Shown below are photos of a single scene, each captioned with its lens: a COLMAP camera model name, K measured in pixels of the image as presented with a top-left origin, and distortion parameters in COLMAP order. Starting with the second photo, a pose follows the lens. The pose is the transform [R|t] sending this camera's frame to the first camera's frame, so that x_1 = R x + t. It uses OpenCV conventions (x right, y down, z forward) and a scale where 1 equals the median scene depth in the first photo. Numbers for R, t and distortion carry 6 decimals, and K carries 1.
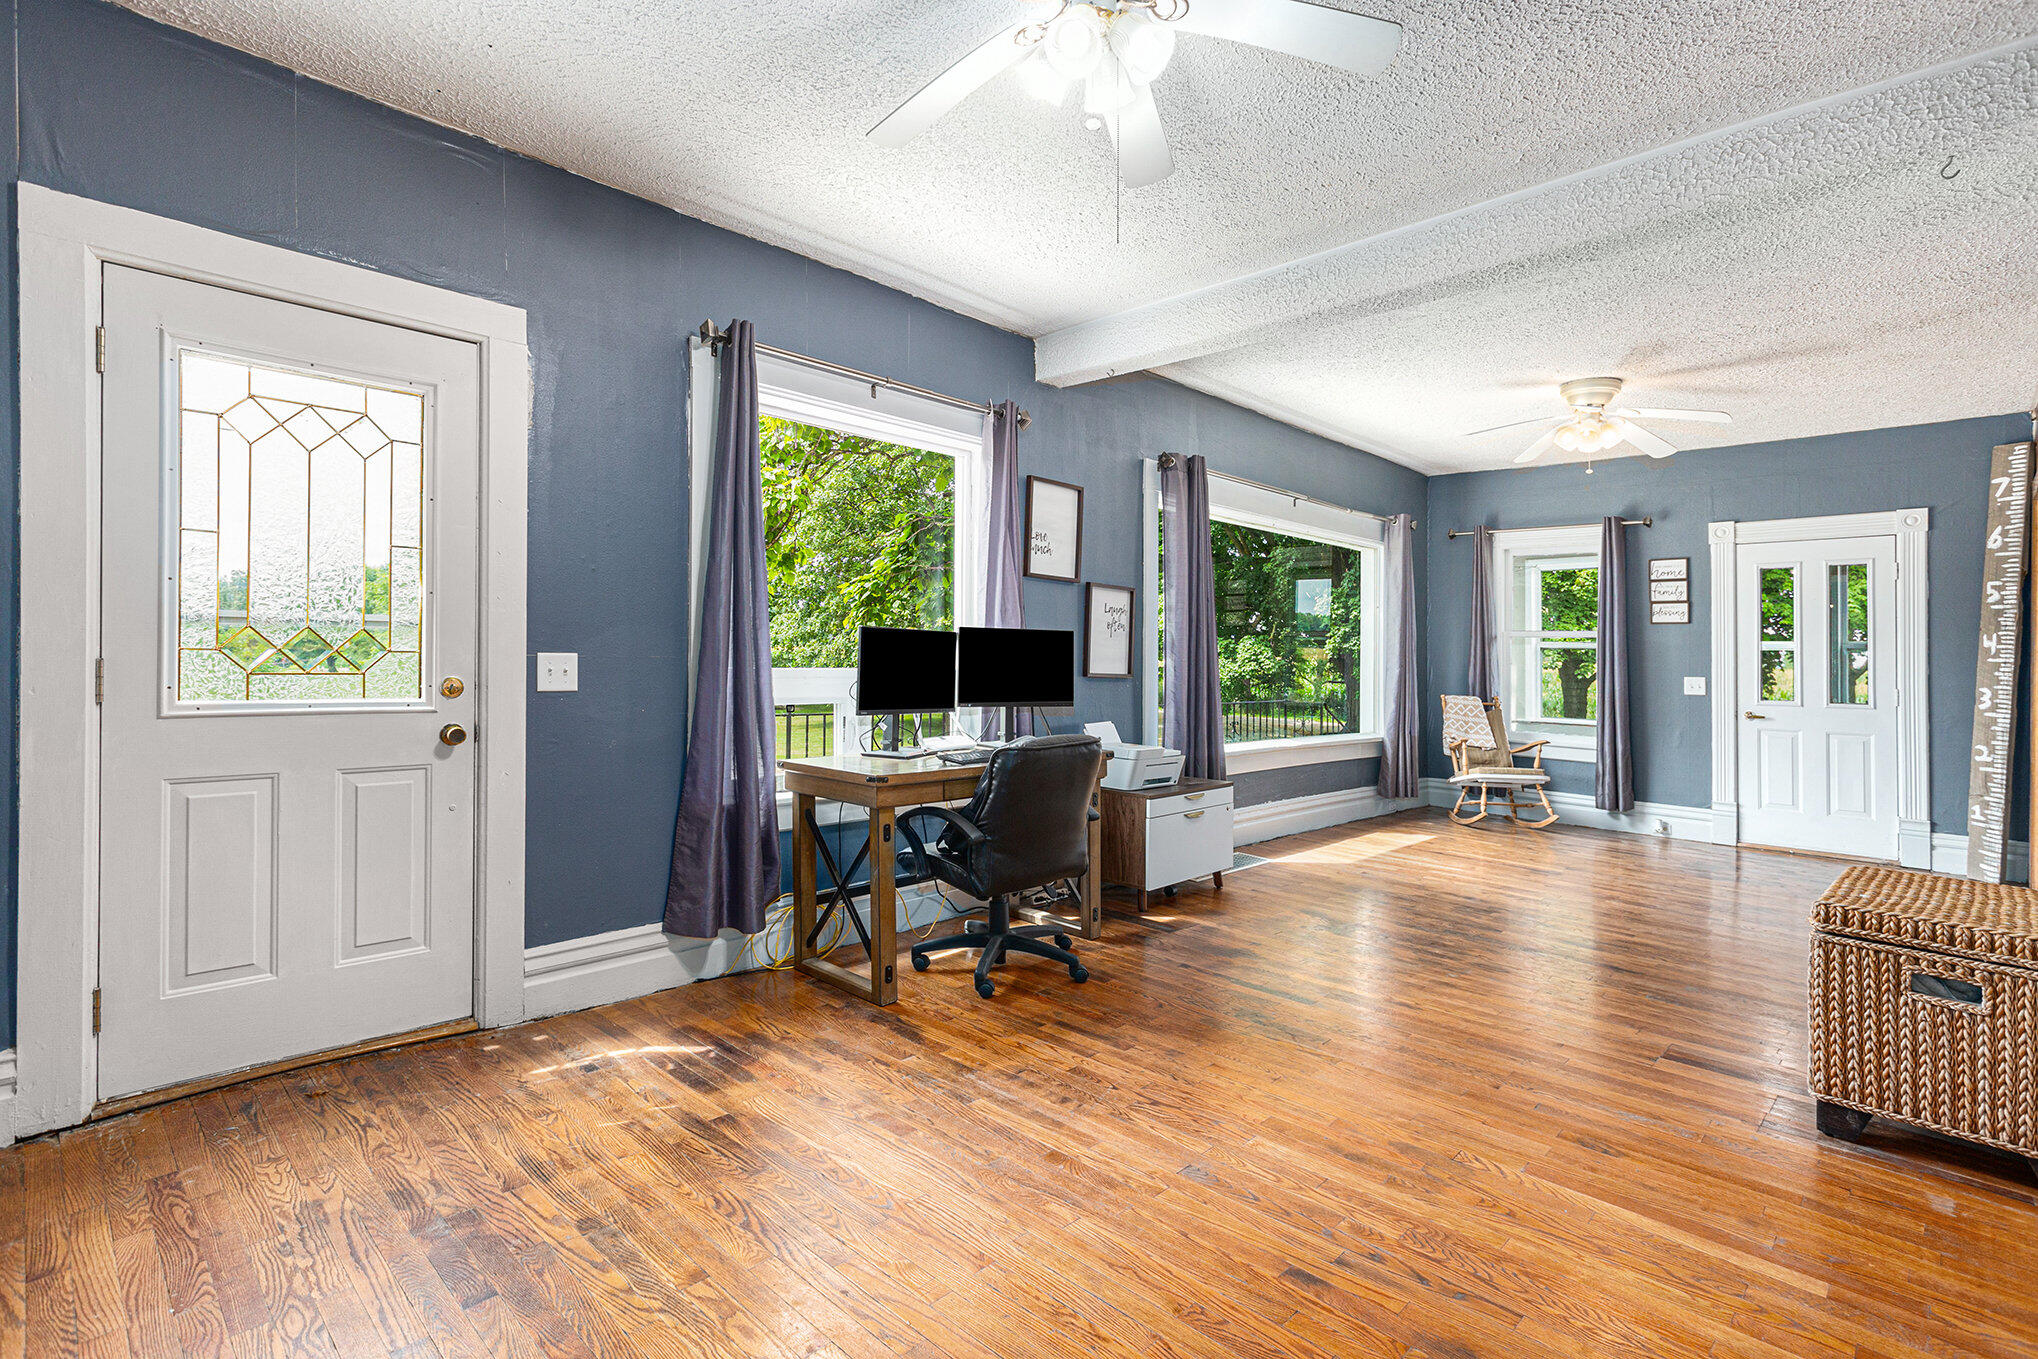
lens RADIAL K [[983.1, 0, 1014.1], [0, 983.1, 680.4], [0, 0, 1]] dist [-0.001246, 0.001540]
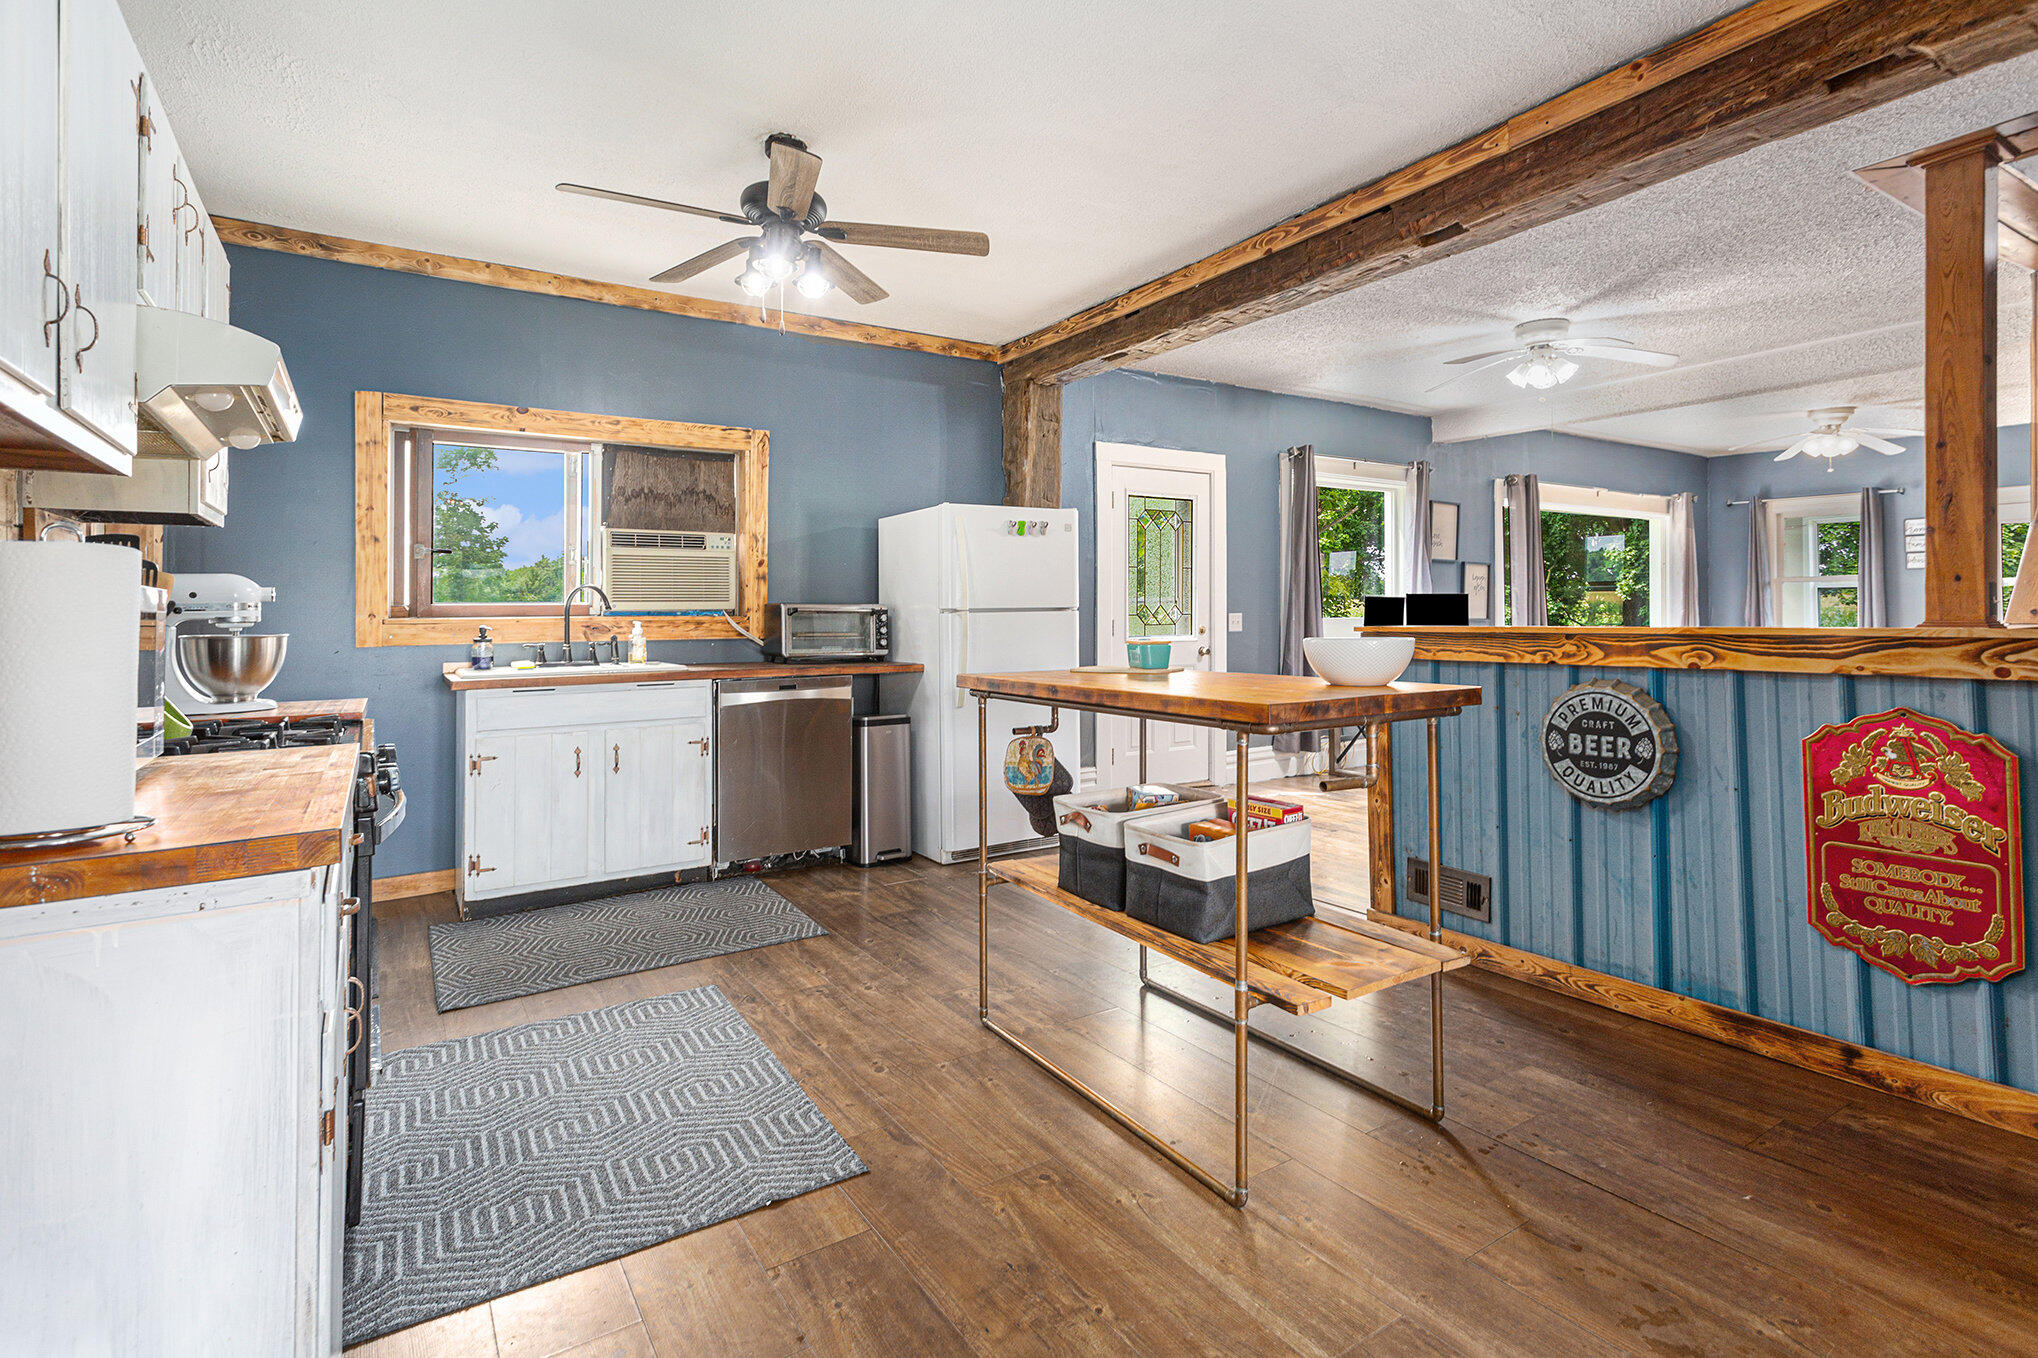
lens RADIAL K [[983.1, 0, 1054.0], [0, 983.1, 591.7], [0, 0, 1]] dist [-0.001246, 0.001540]
pose [[0.978600, -0.004271, -0.205730, -0.246779], [0.000972, 0.999869, -0.016130, -0.024575], [0.205772, 0.015585, 0.978476, -0.700891]]
